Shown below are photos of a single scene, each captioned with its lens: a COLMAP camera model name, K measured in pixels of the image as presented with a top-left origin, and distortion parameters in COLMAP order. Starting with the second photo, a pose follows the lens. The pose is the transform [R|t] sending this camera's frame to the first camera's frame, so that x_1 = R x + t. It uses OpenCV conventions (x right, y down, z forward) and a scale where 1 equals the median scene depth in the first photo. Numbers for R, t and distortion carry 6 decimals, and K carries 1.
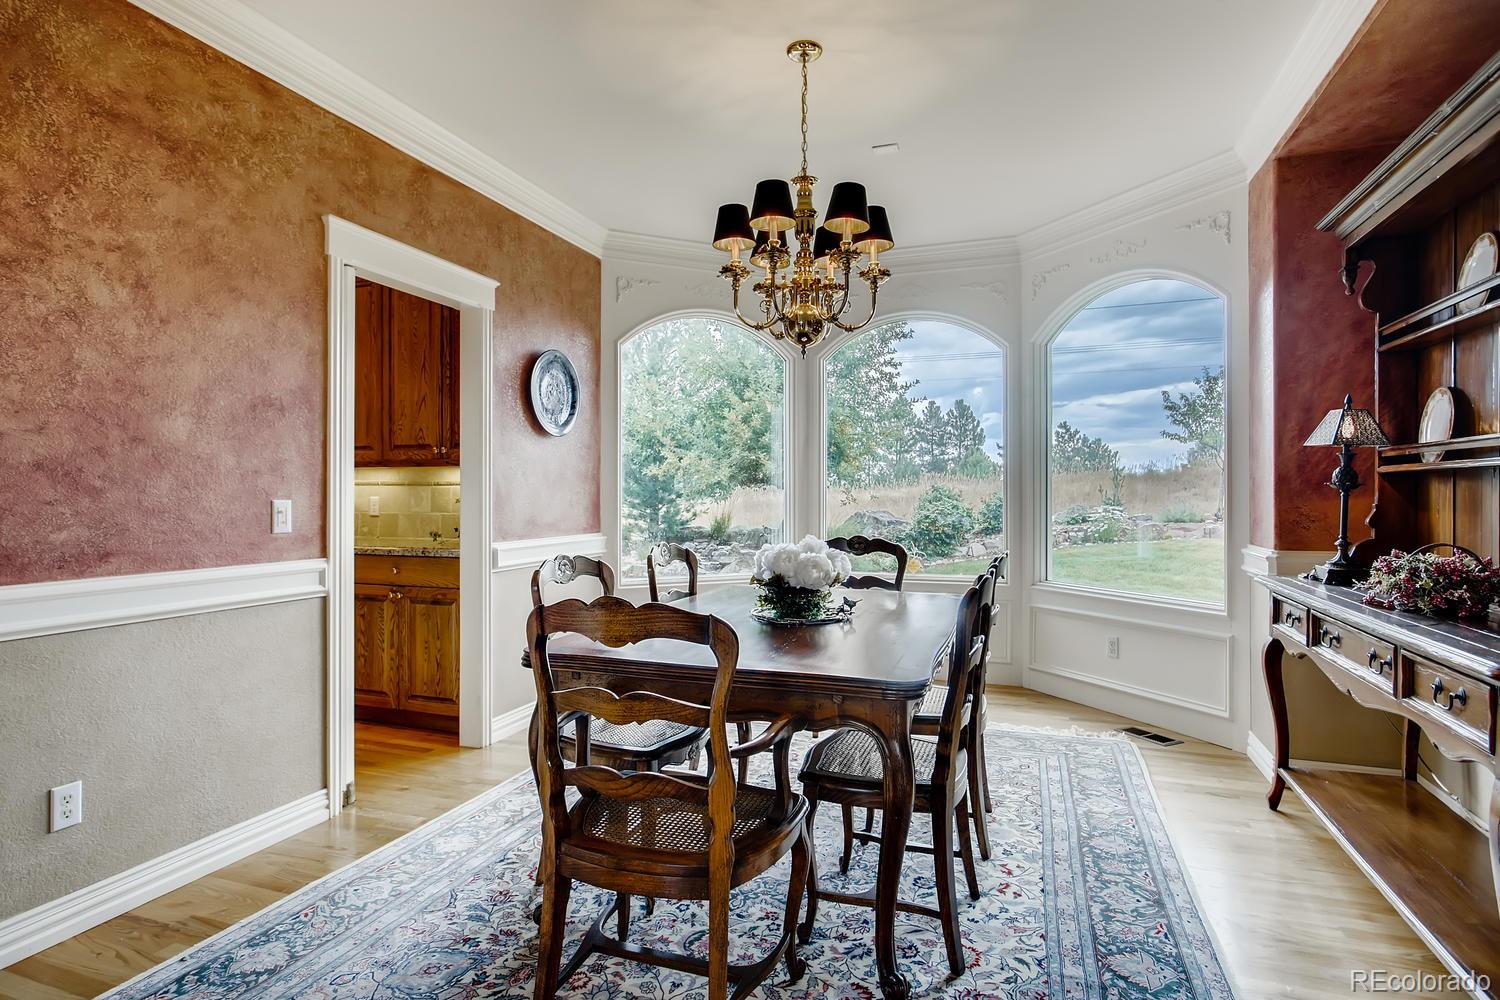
lens RADIAL K [[774.9, 0, 752.1], [0, 774.9, 489.0], [0, 0, 1]] dist [-0.010565, 0.002838]
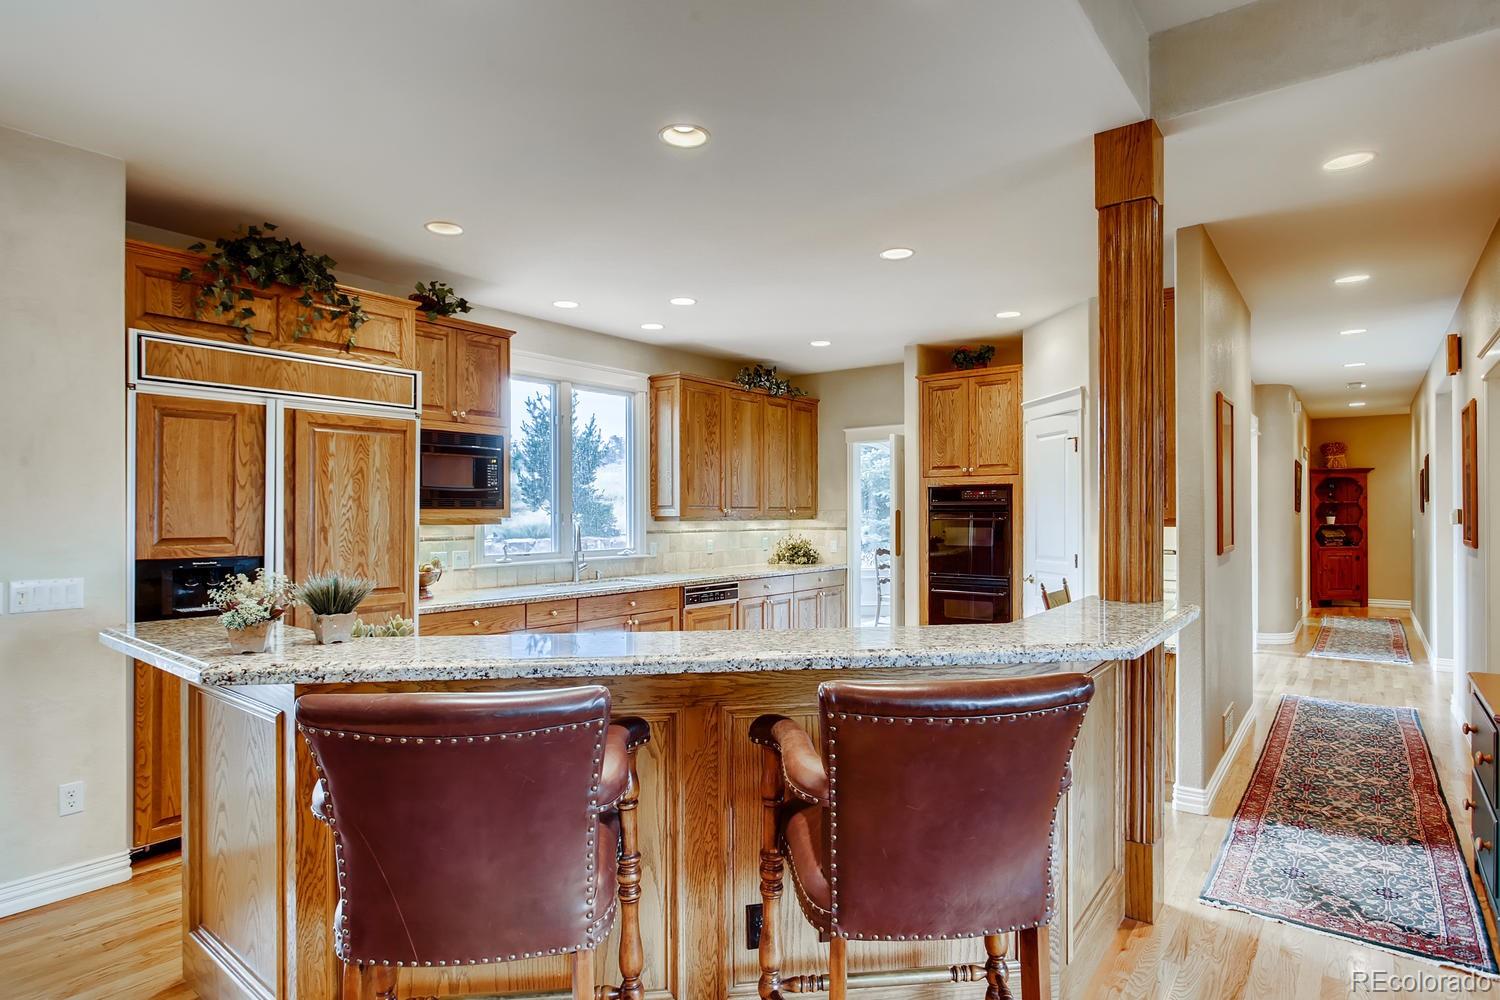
lens RADIAL K [[797.5, 0, 750.0], [0, 797.5, 500.0], [0, 0, 1]] dist [-0.012217, -0.000139]
pose [[0.310328, 0.011559, 0.950559, -1.902224], [-0.001015, 0.999930, -0.011828, -0.047300], [-0.950629, 0.002706, 0.310318, 0.489981]]
